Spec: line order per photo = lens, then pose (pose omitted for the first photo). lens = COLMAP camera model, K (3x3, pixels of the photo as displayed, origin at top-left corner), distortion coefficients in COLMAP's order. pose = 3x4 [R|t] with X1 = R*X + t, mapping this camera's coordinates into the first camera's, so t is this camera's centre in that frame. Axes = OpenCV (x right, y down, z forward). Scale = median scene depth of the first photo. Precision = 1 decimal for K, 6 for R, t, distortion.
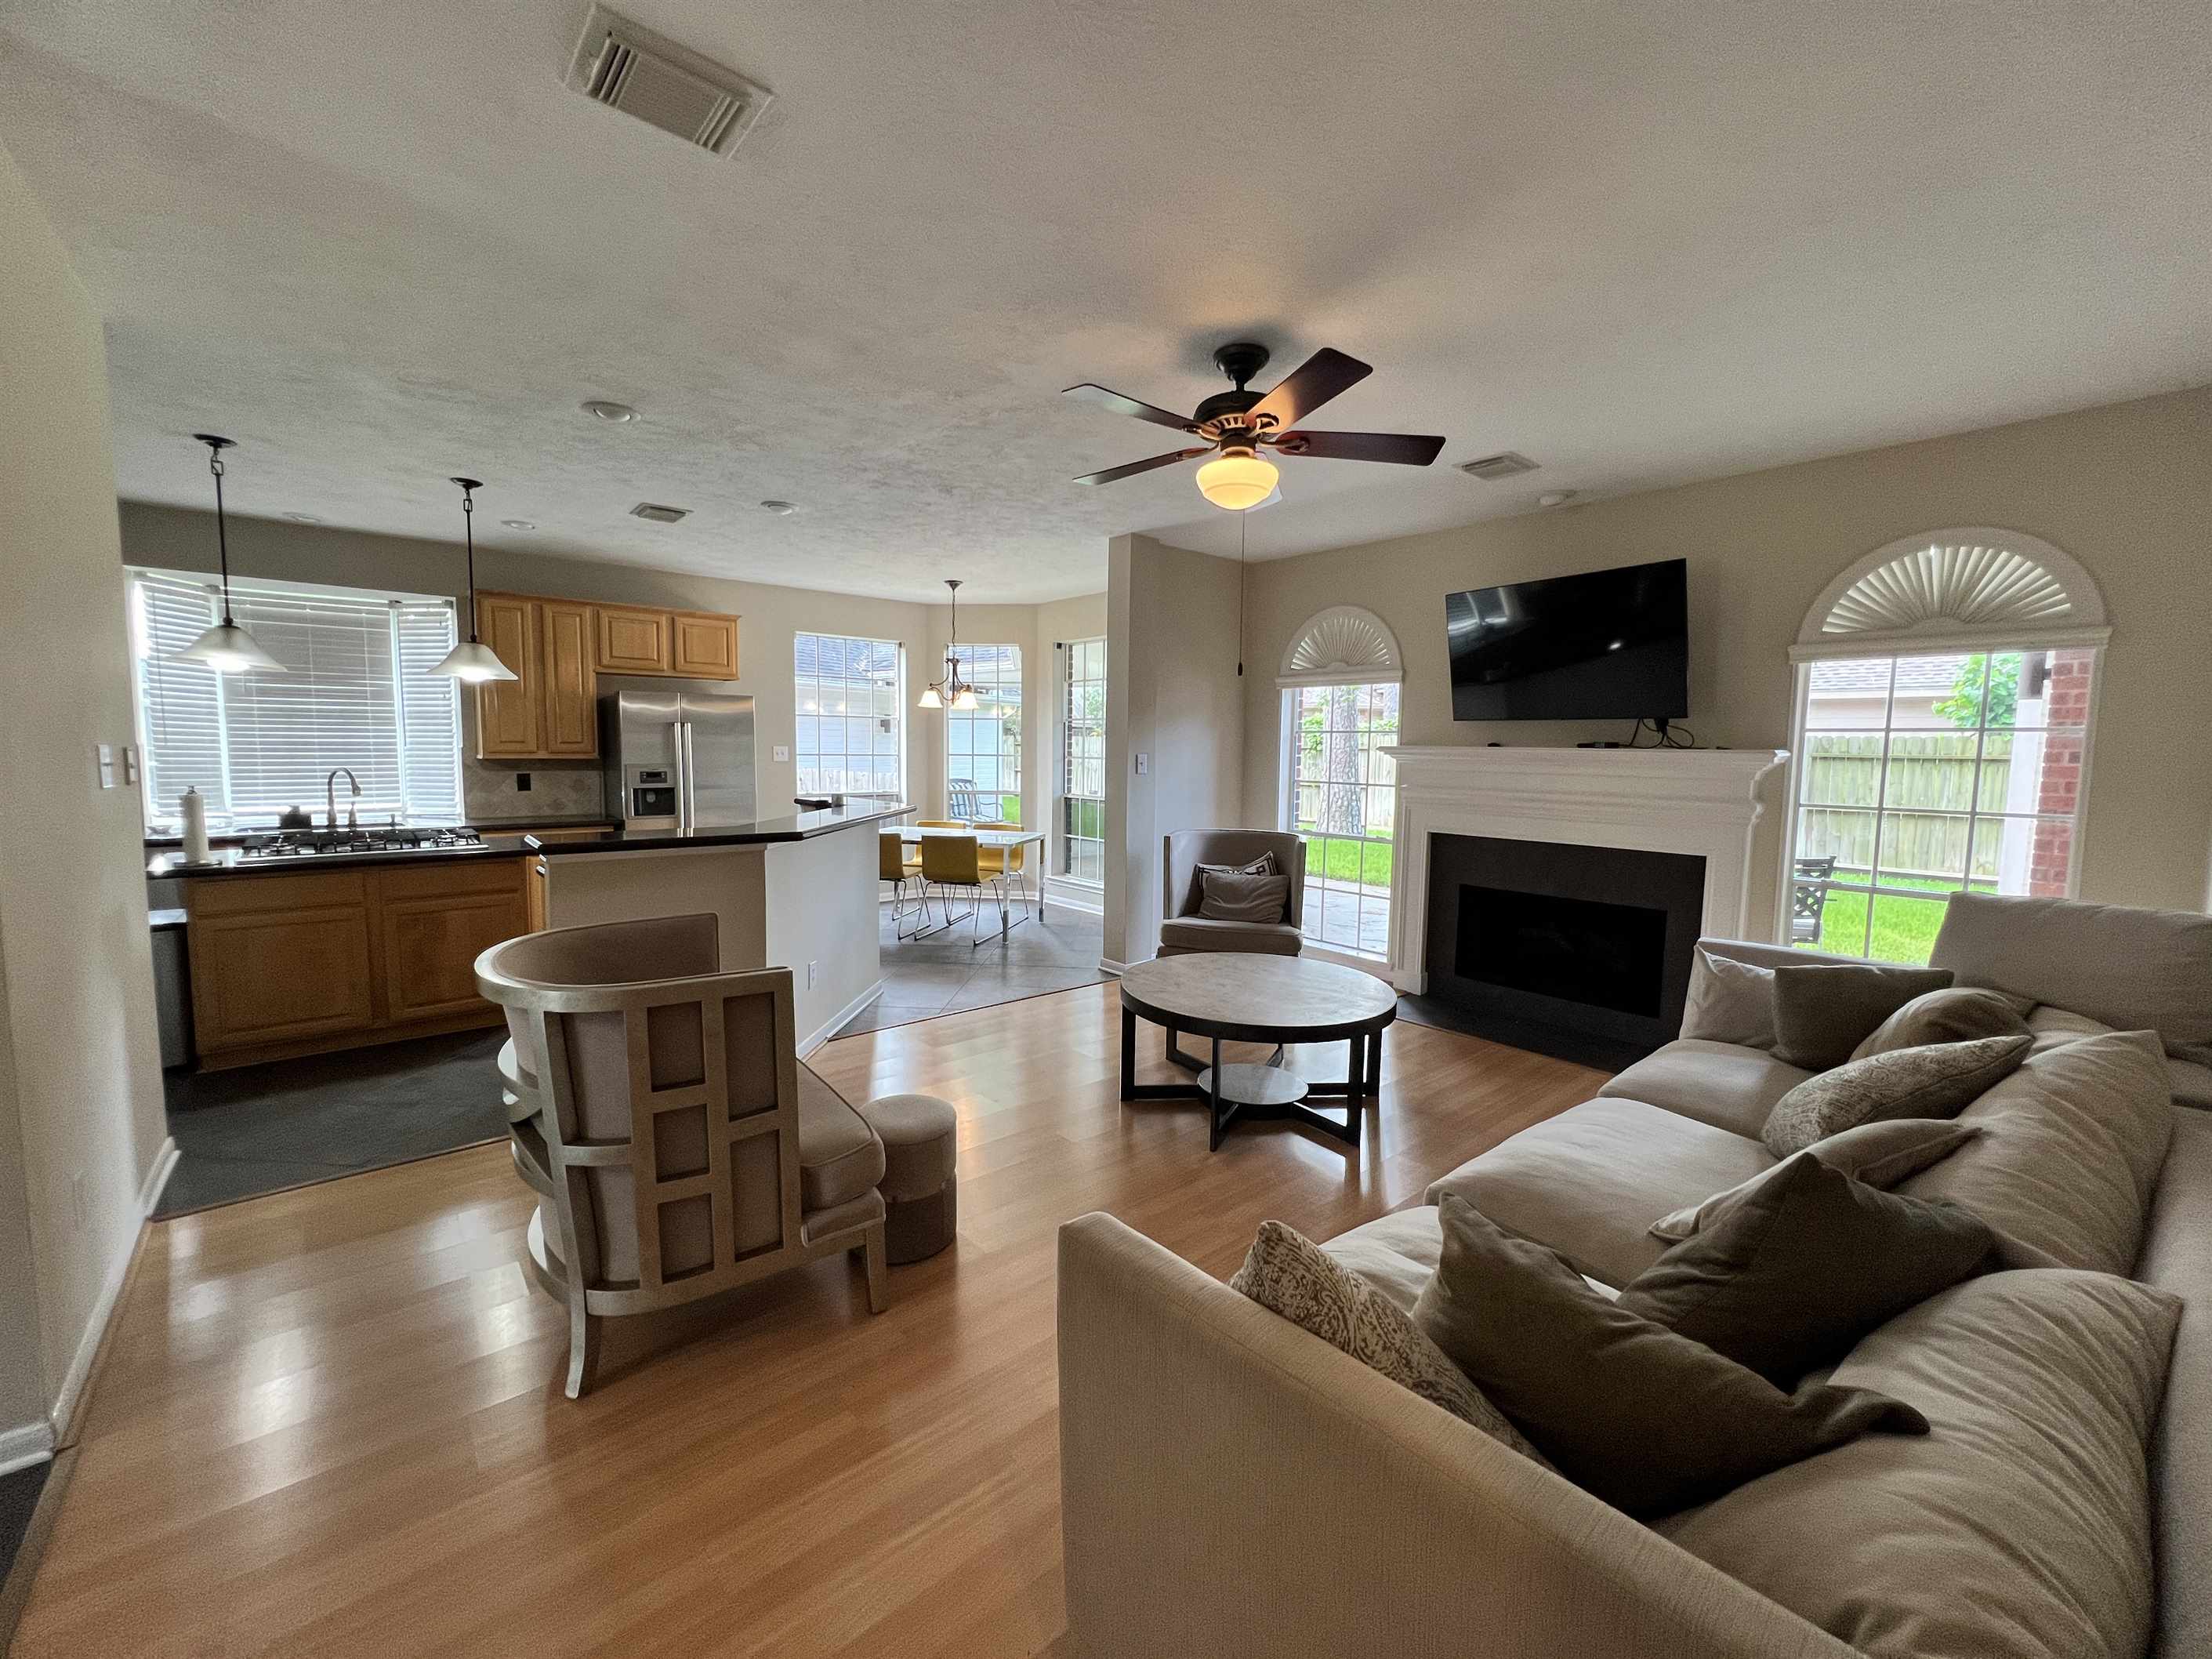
lens RADIAL K [[888.8, 0, 1094.1], [0, 888.8, 818.7], [0, 0, 1]] dist [-0.001349, 0.000812]
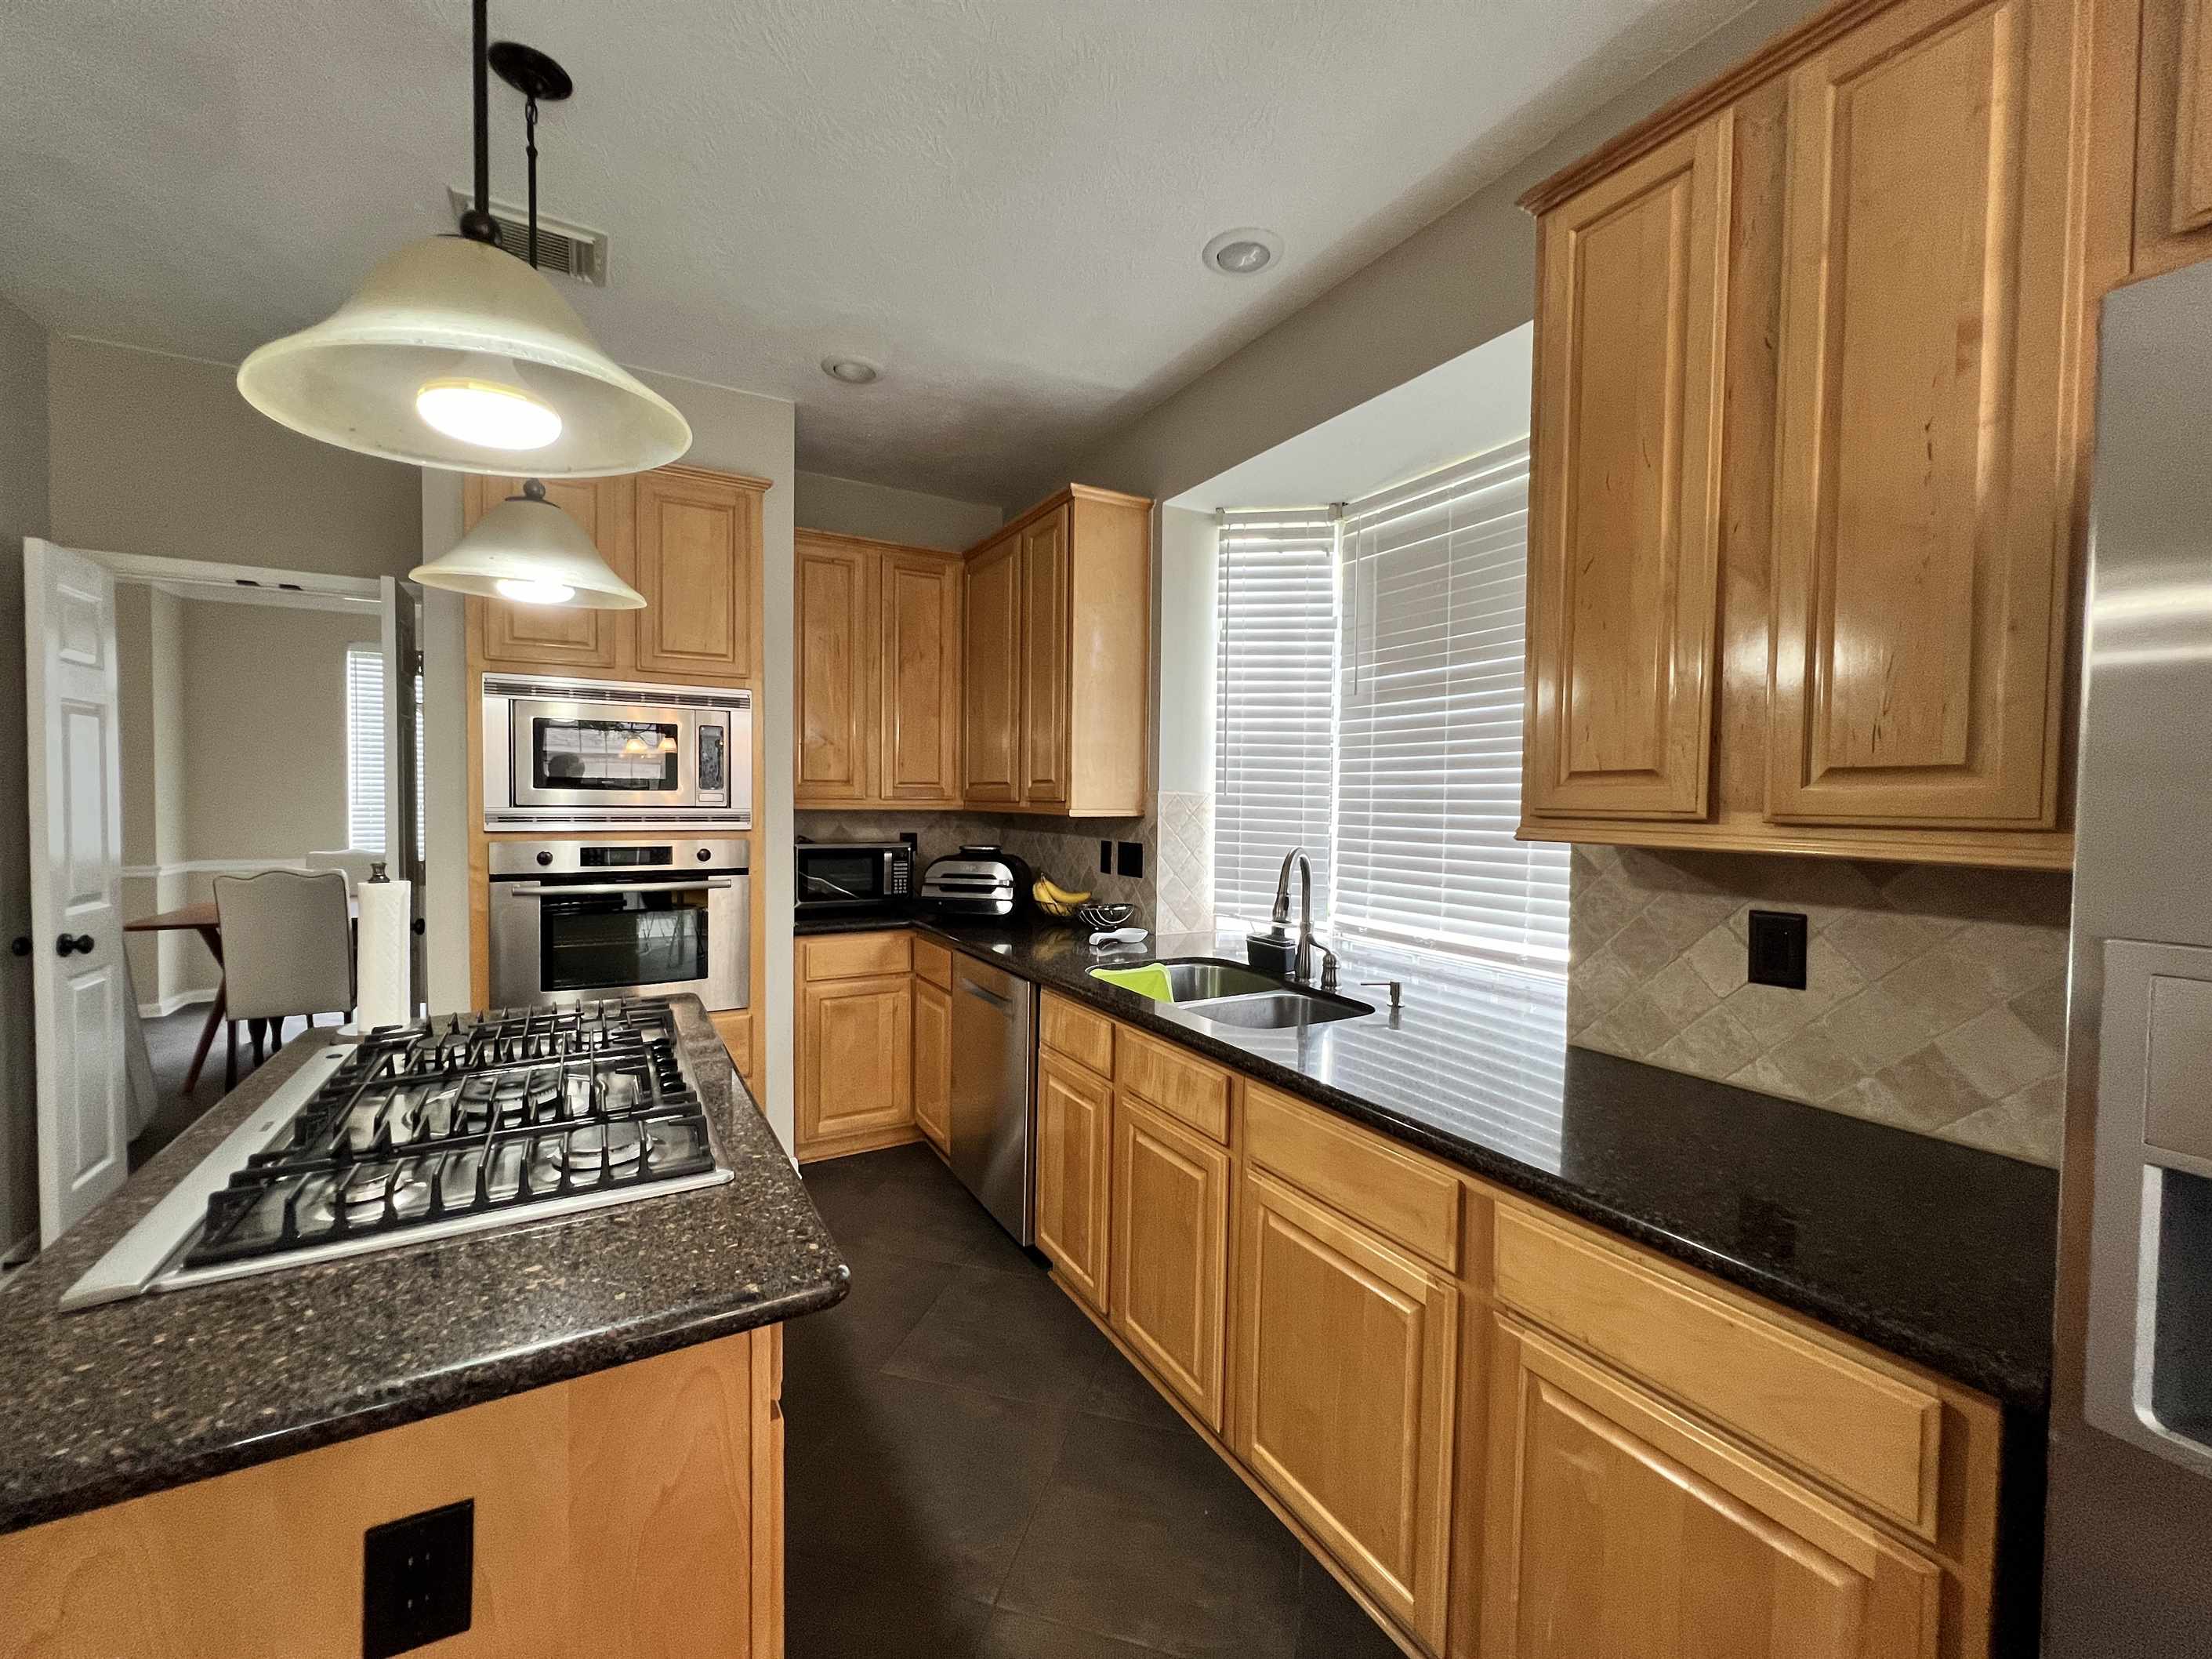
lens RADIAL K [[888.8, 0, 1096.8], [0, 888.8, 819.7], [0, 0, 1]] dist [-0.001349, 0.000812]
pose [[-0.185361, 0.013936, -0.982572, -0.436994], [-0.092768, 0.995186, 0.031616, -0.076107], [0.978282, 0.097012, -0.183176, 0.997107]]
